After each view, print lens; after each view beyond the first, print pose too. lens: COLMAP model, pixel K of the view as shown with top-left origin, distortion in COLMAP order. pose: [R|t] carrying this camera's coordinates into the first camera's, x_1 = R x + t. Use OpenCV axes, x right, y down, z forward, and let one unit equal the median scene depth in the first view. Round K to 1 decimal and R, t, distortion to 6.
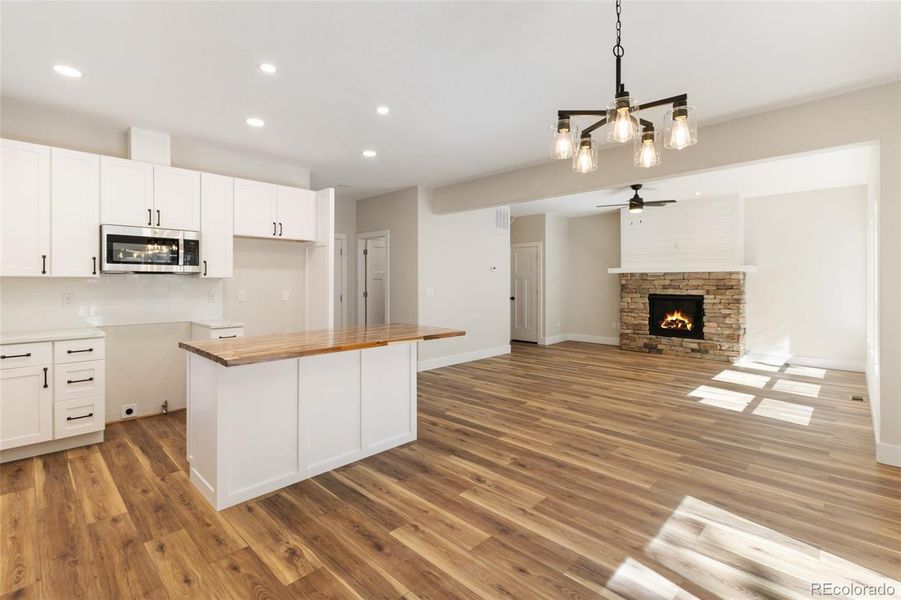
lens RADIAL K [[414.5, 0, 451.8], [0, 414.5, 287.6], [0, 0, 1]] dist [0.001800, -0.000366]
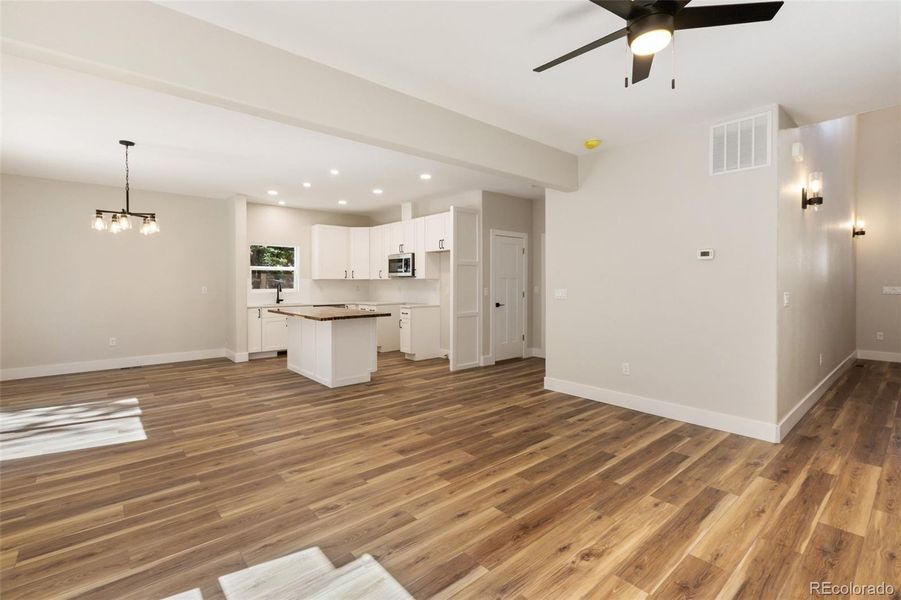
lens RADIAL K [[414.5, 0, 451.8], [0, 414.5, 287.6], [0, 0, 1]] dist [0.001800, -0.000366]
pose [[-0.090466, 0.012680, -0.995819, 1.153494], [-0.011801, 0.999835, 0.013803, -0.013945], [0.995830, 0.013000, -0.090302, 1.338311]]
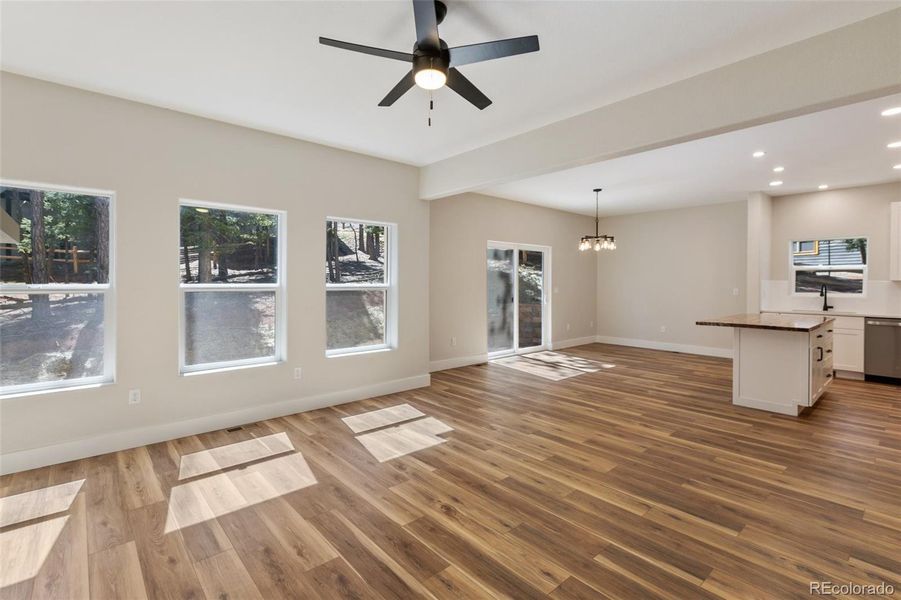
lens RADIAL K [[418.8, 0, 444.6], [0, 418.8, 286.6], [0, 0, 1]] dist [0.002072, -0.004337]
pose [[-0.996215, -0.005500, 0.086750, 0.609094], [-0.003493, 0.999723, 0.023268, -0.026589], [-0.086853, 0.022877, -0.995958, 2.051660]]
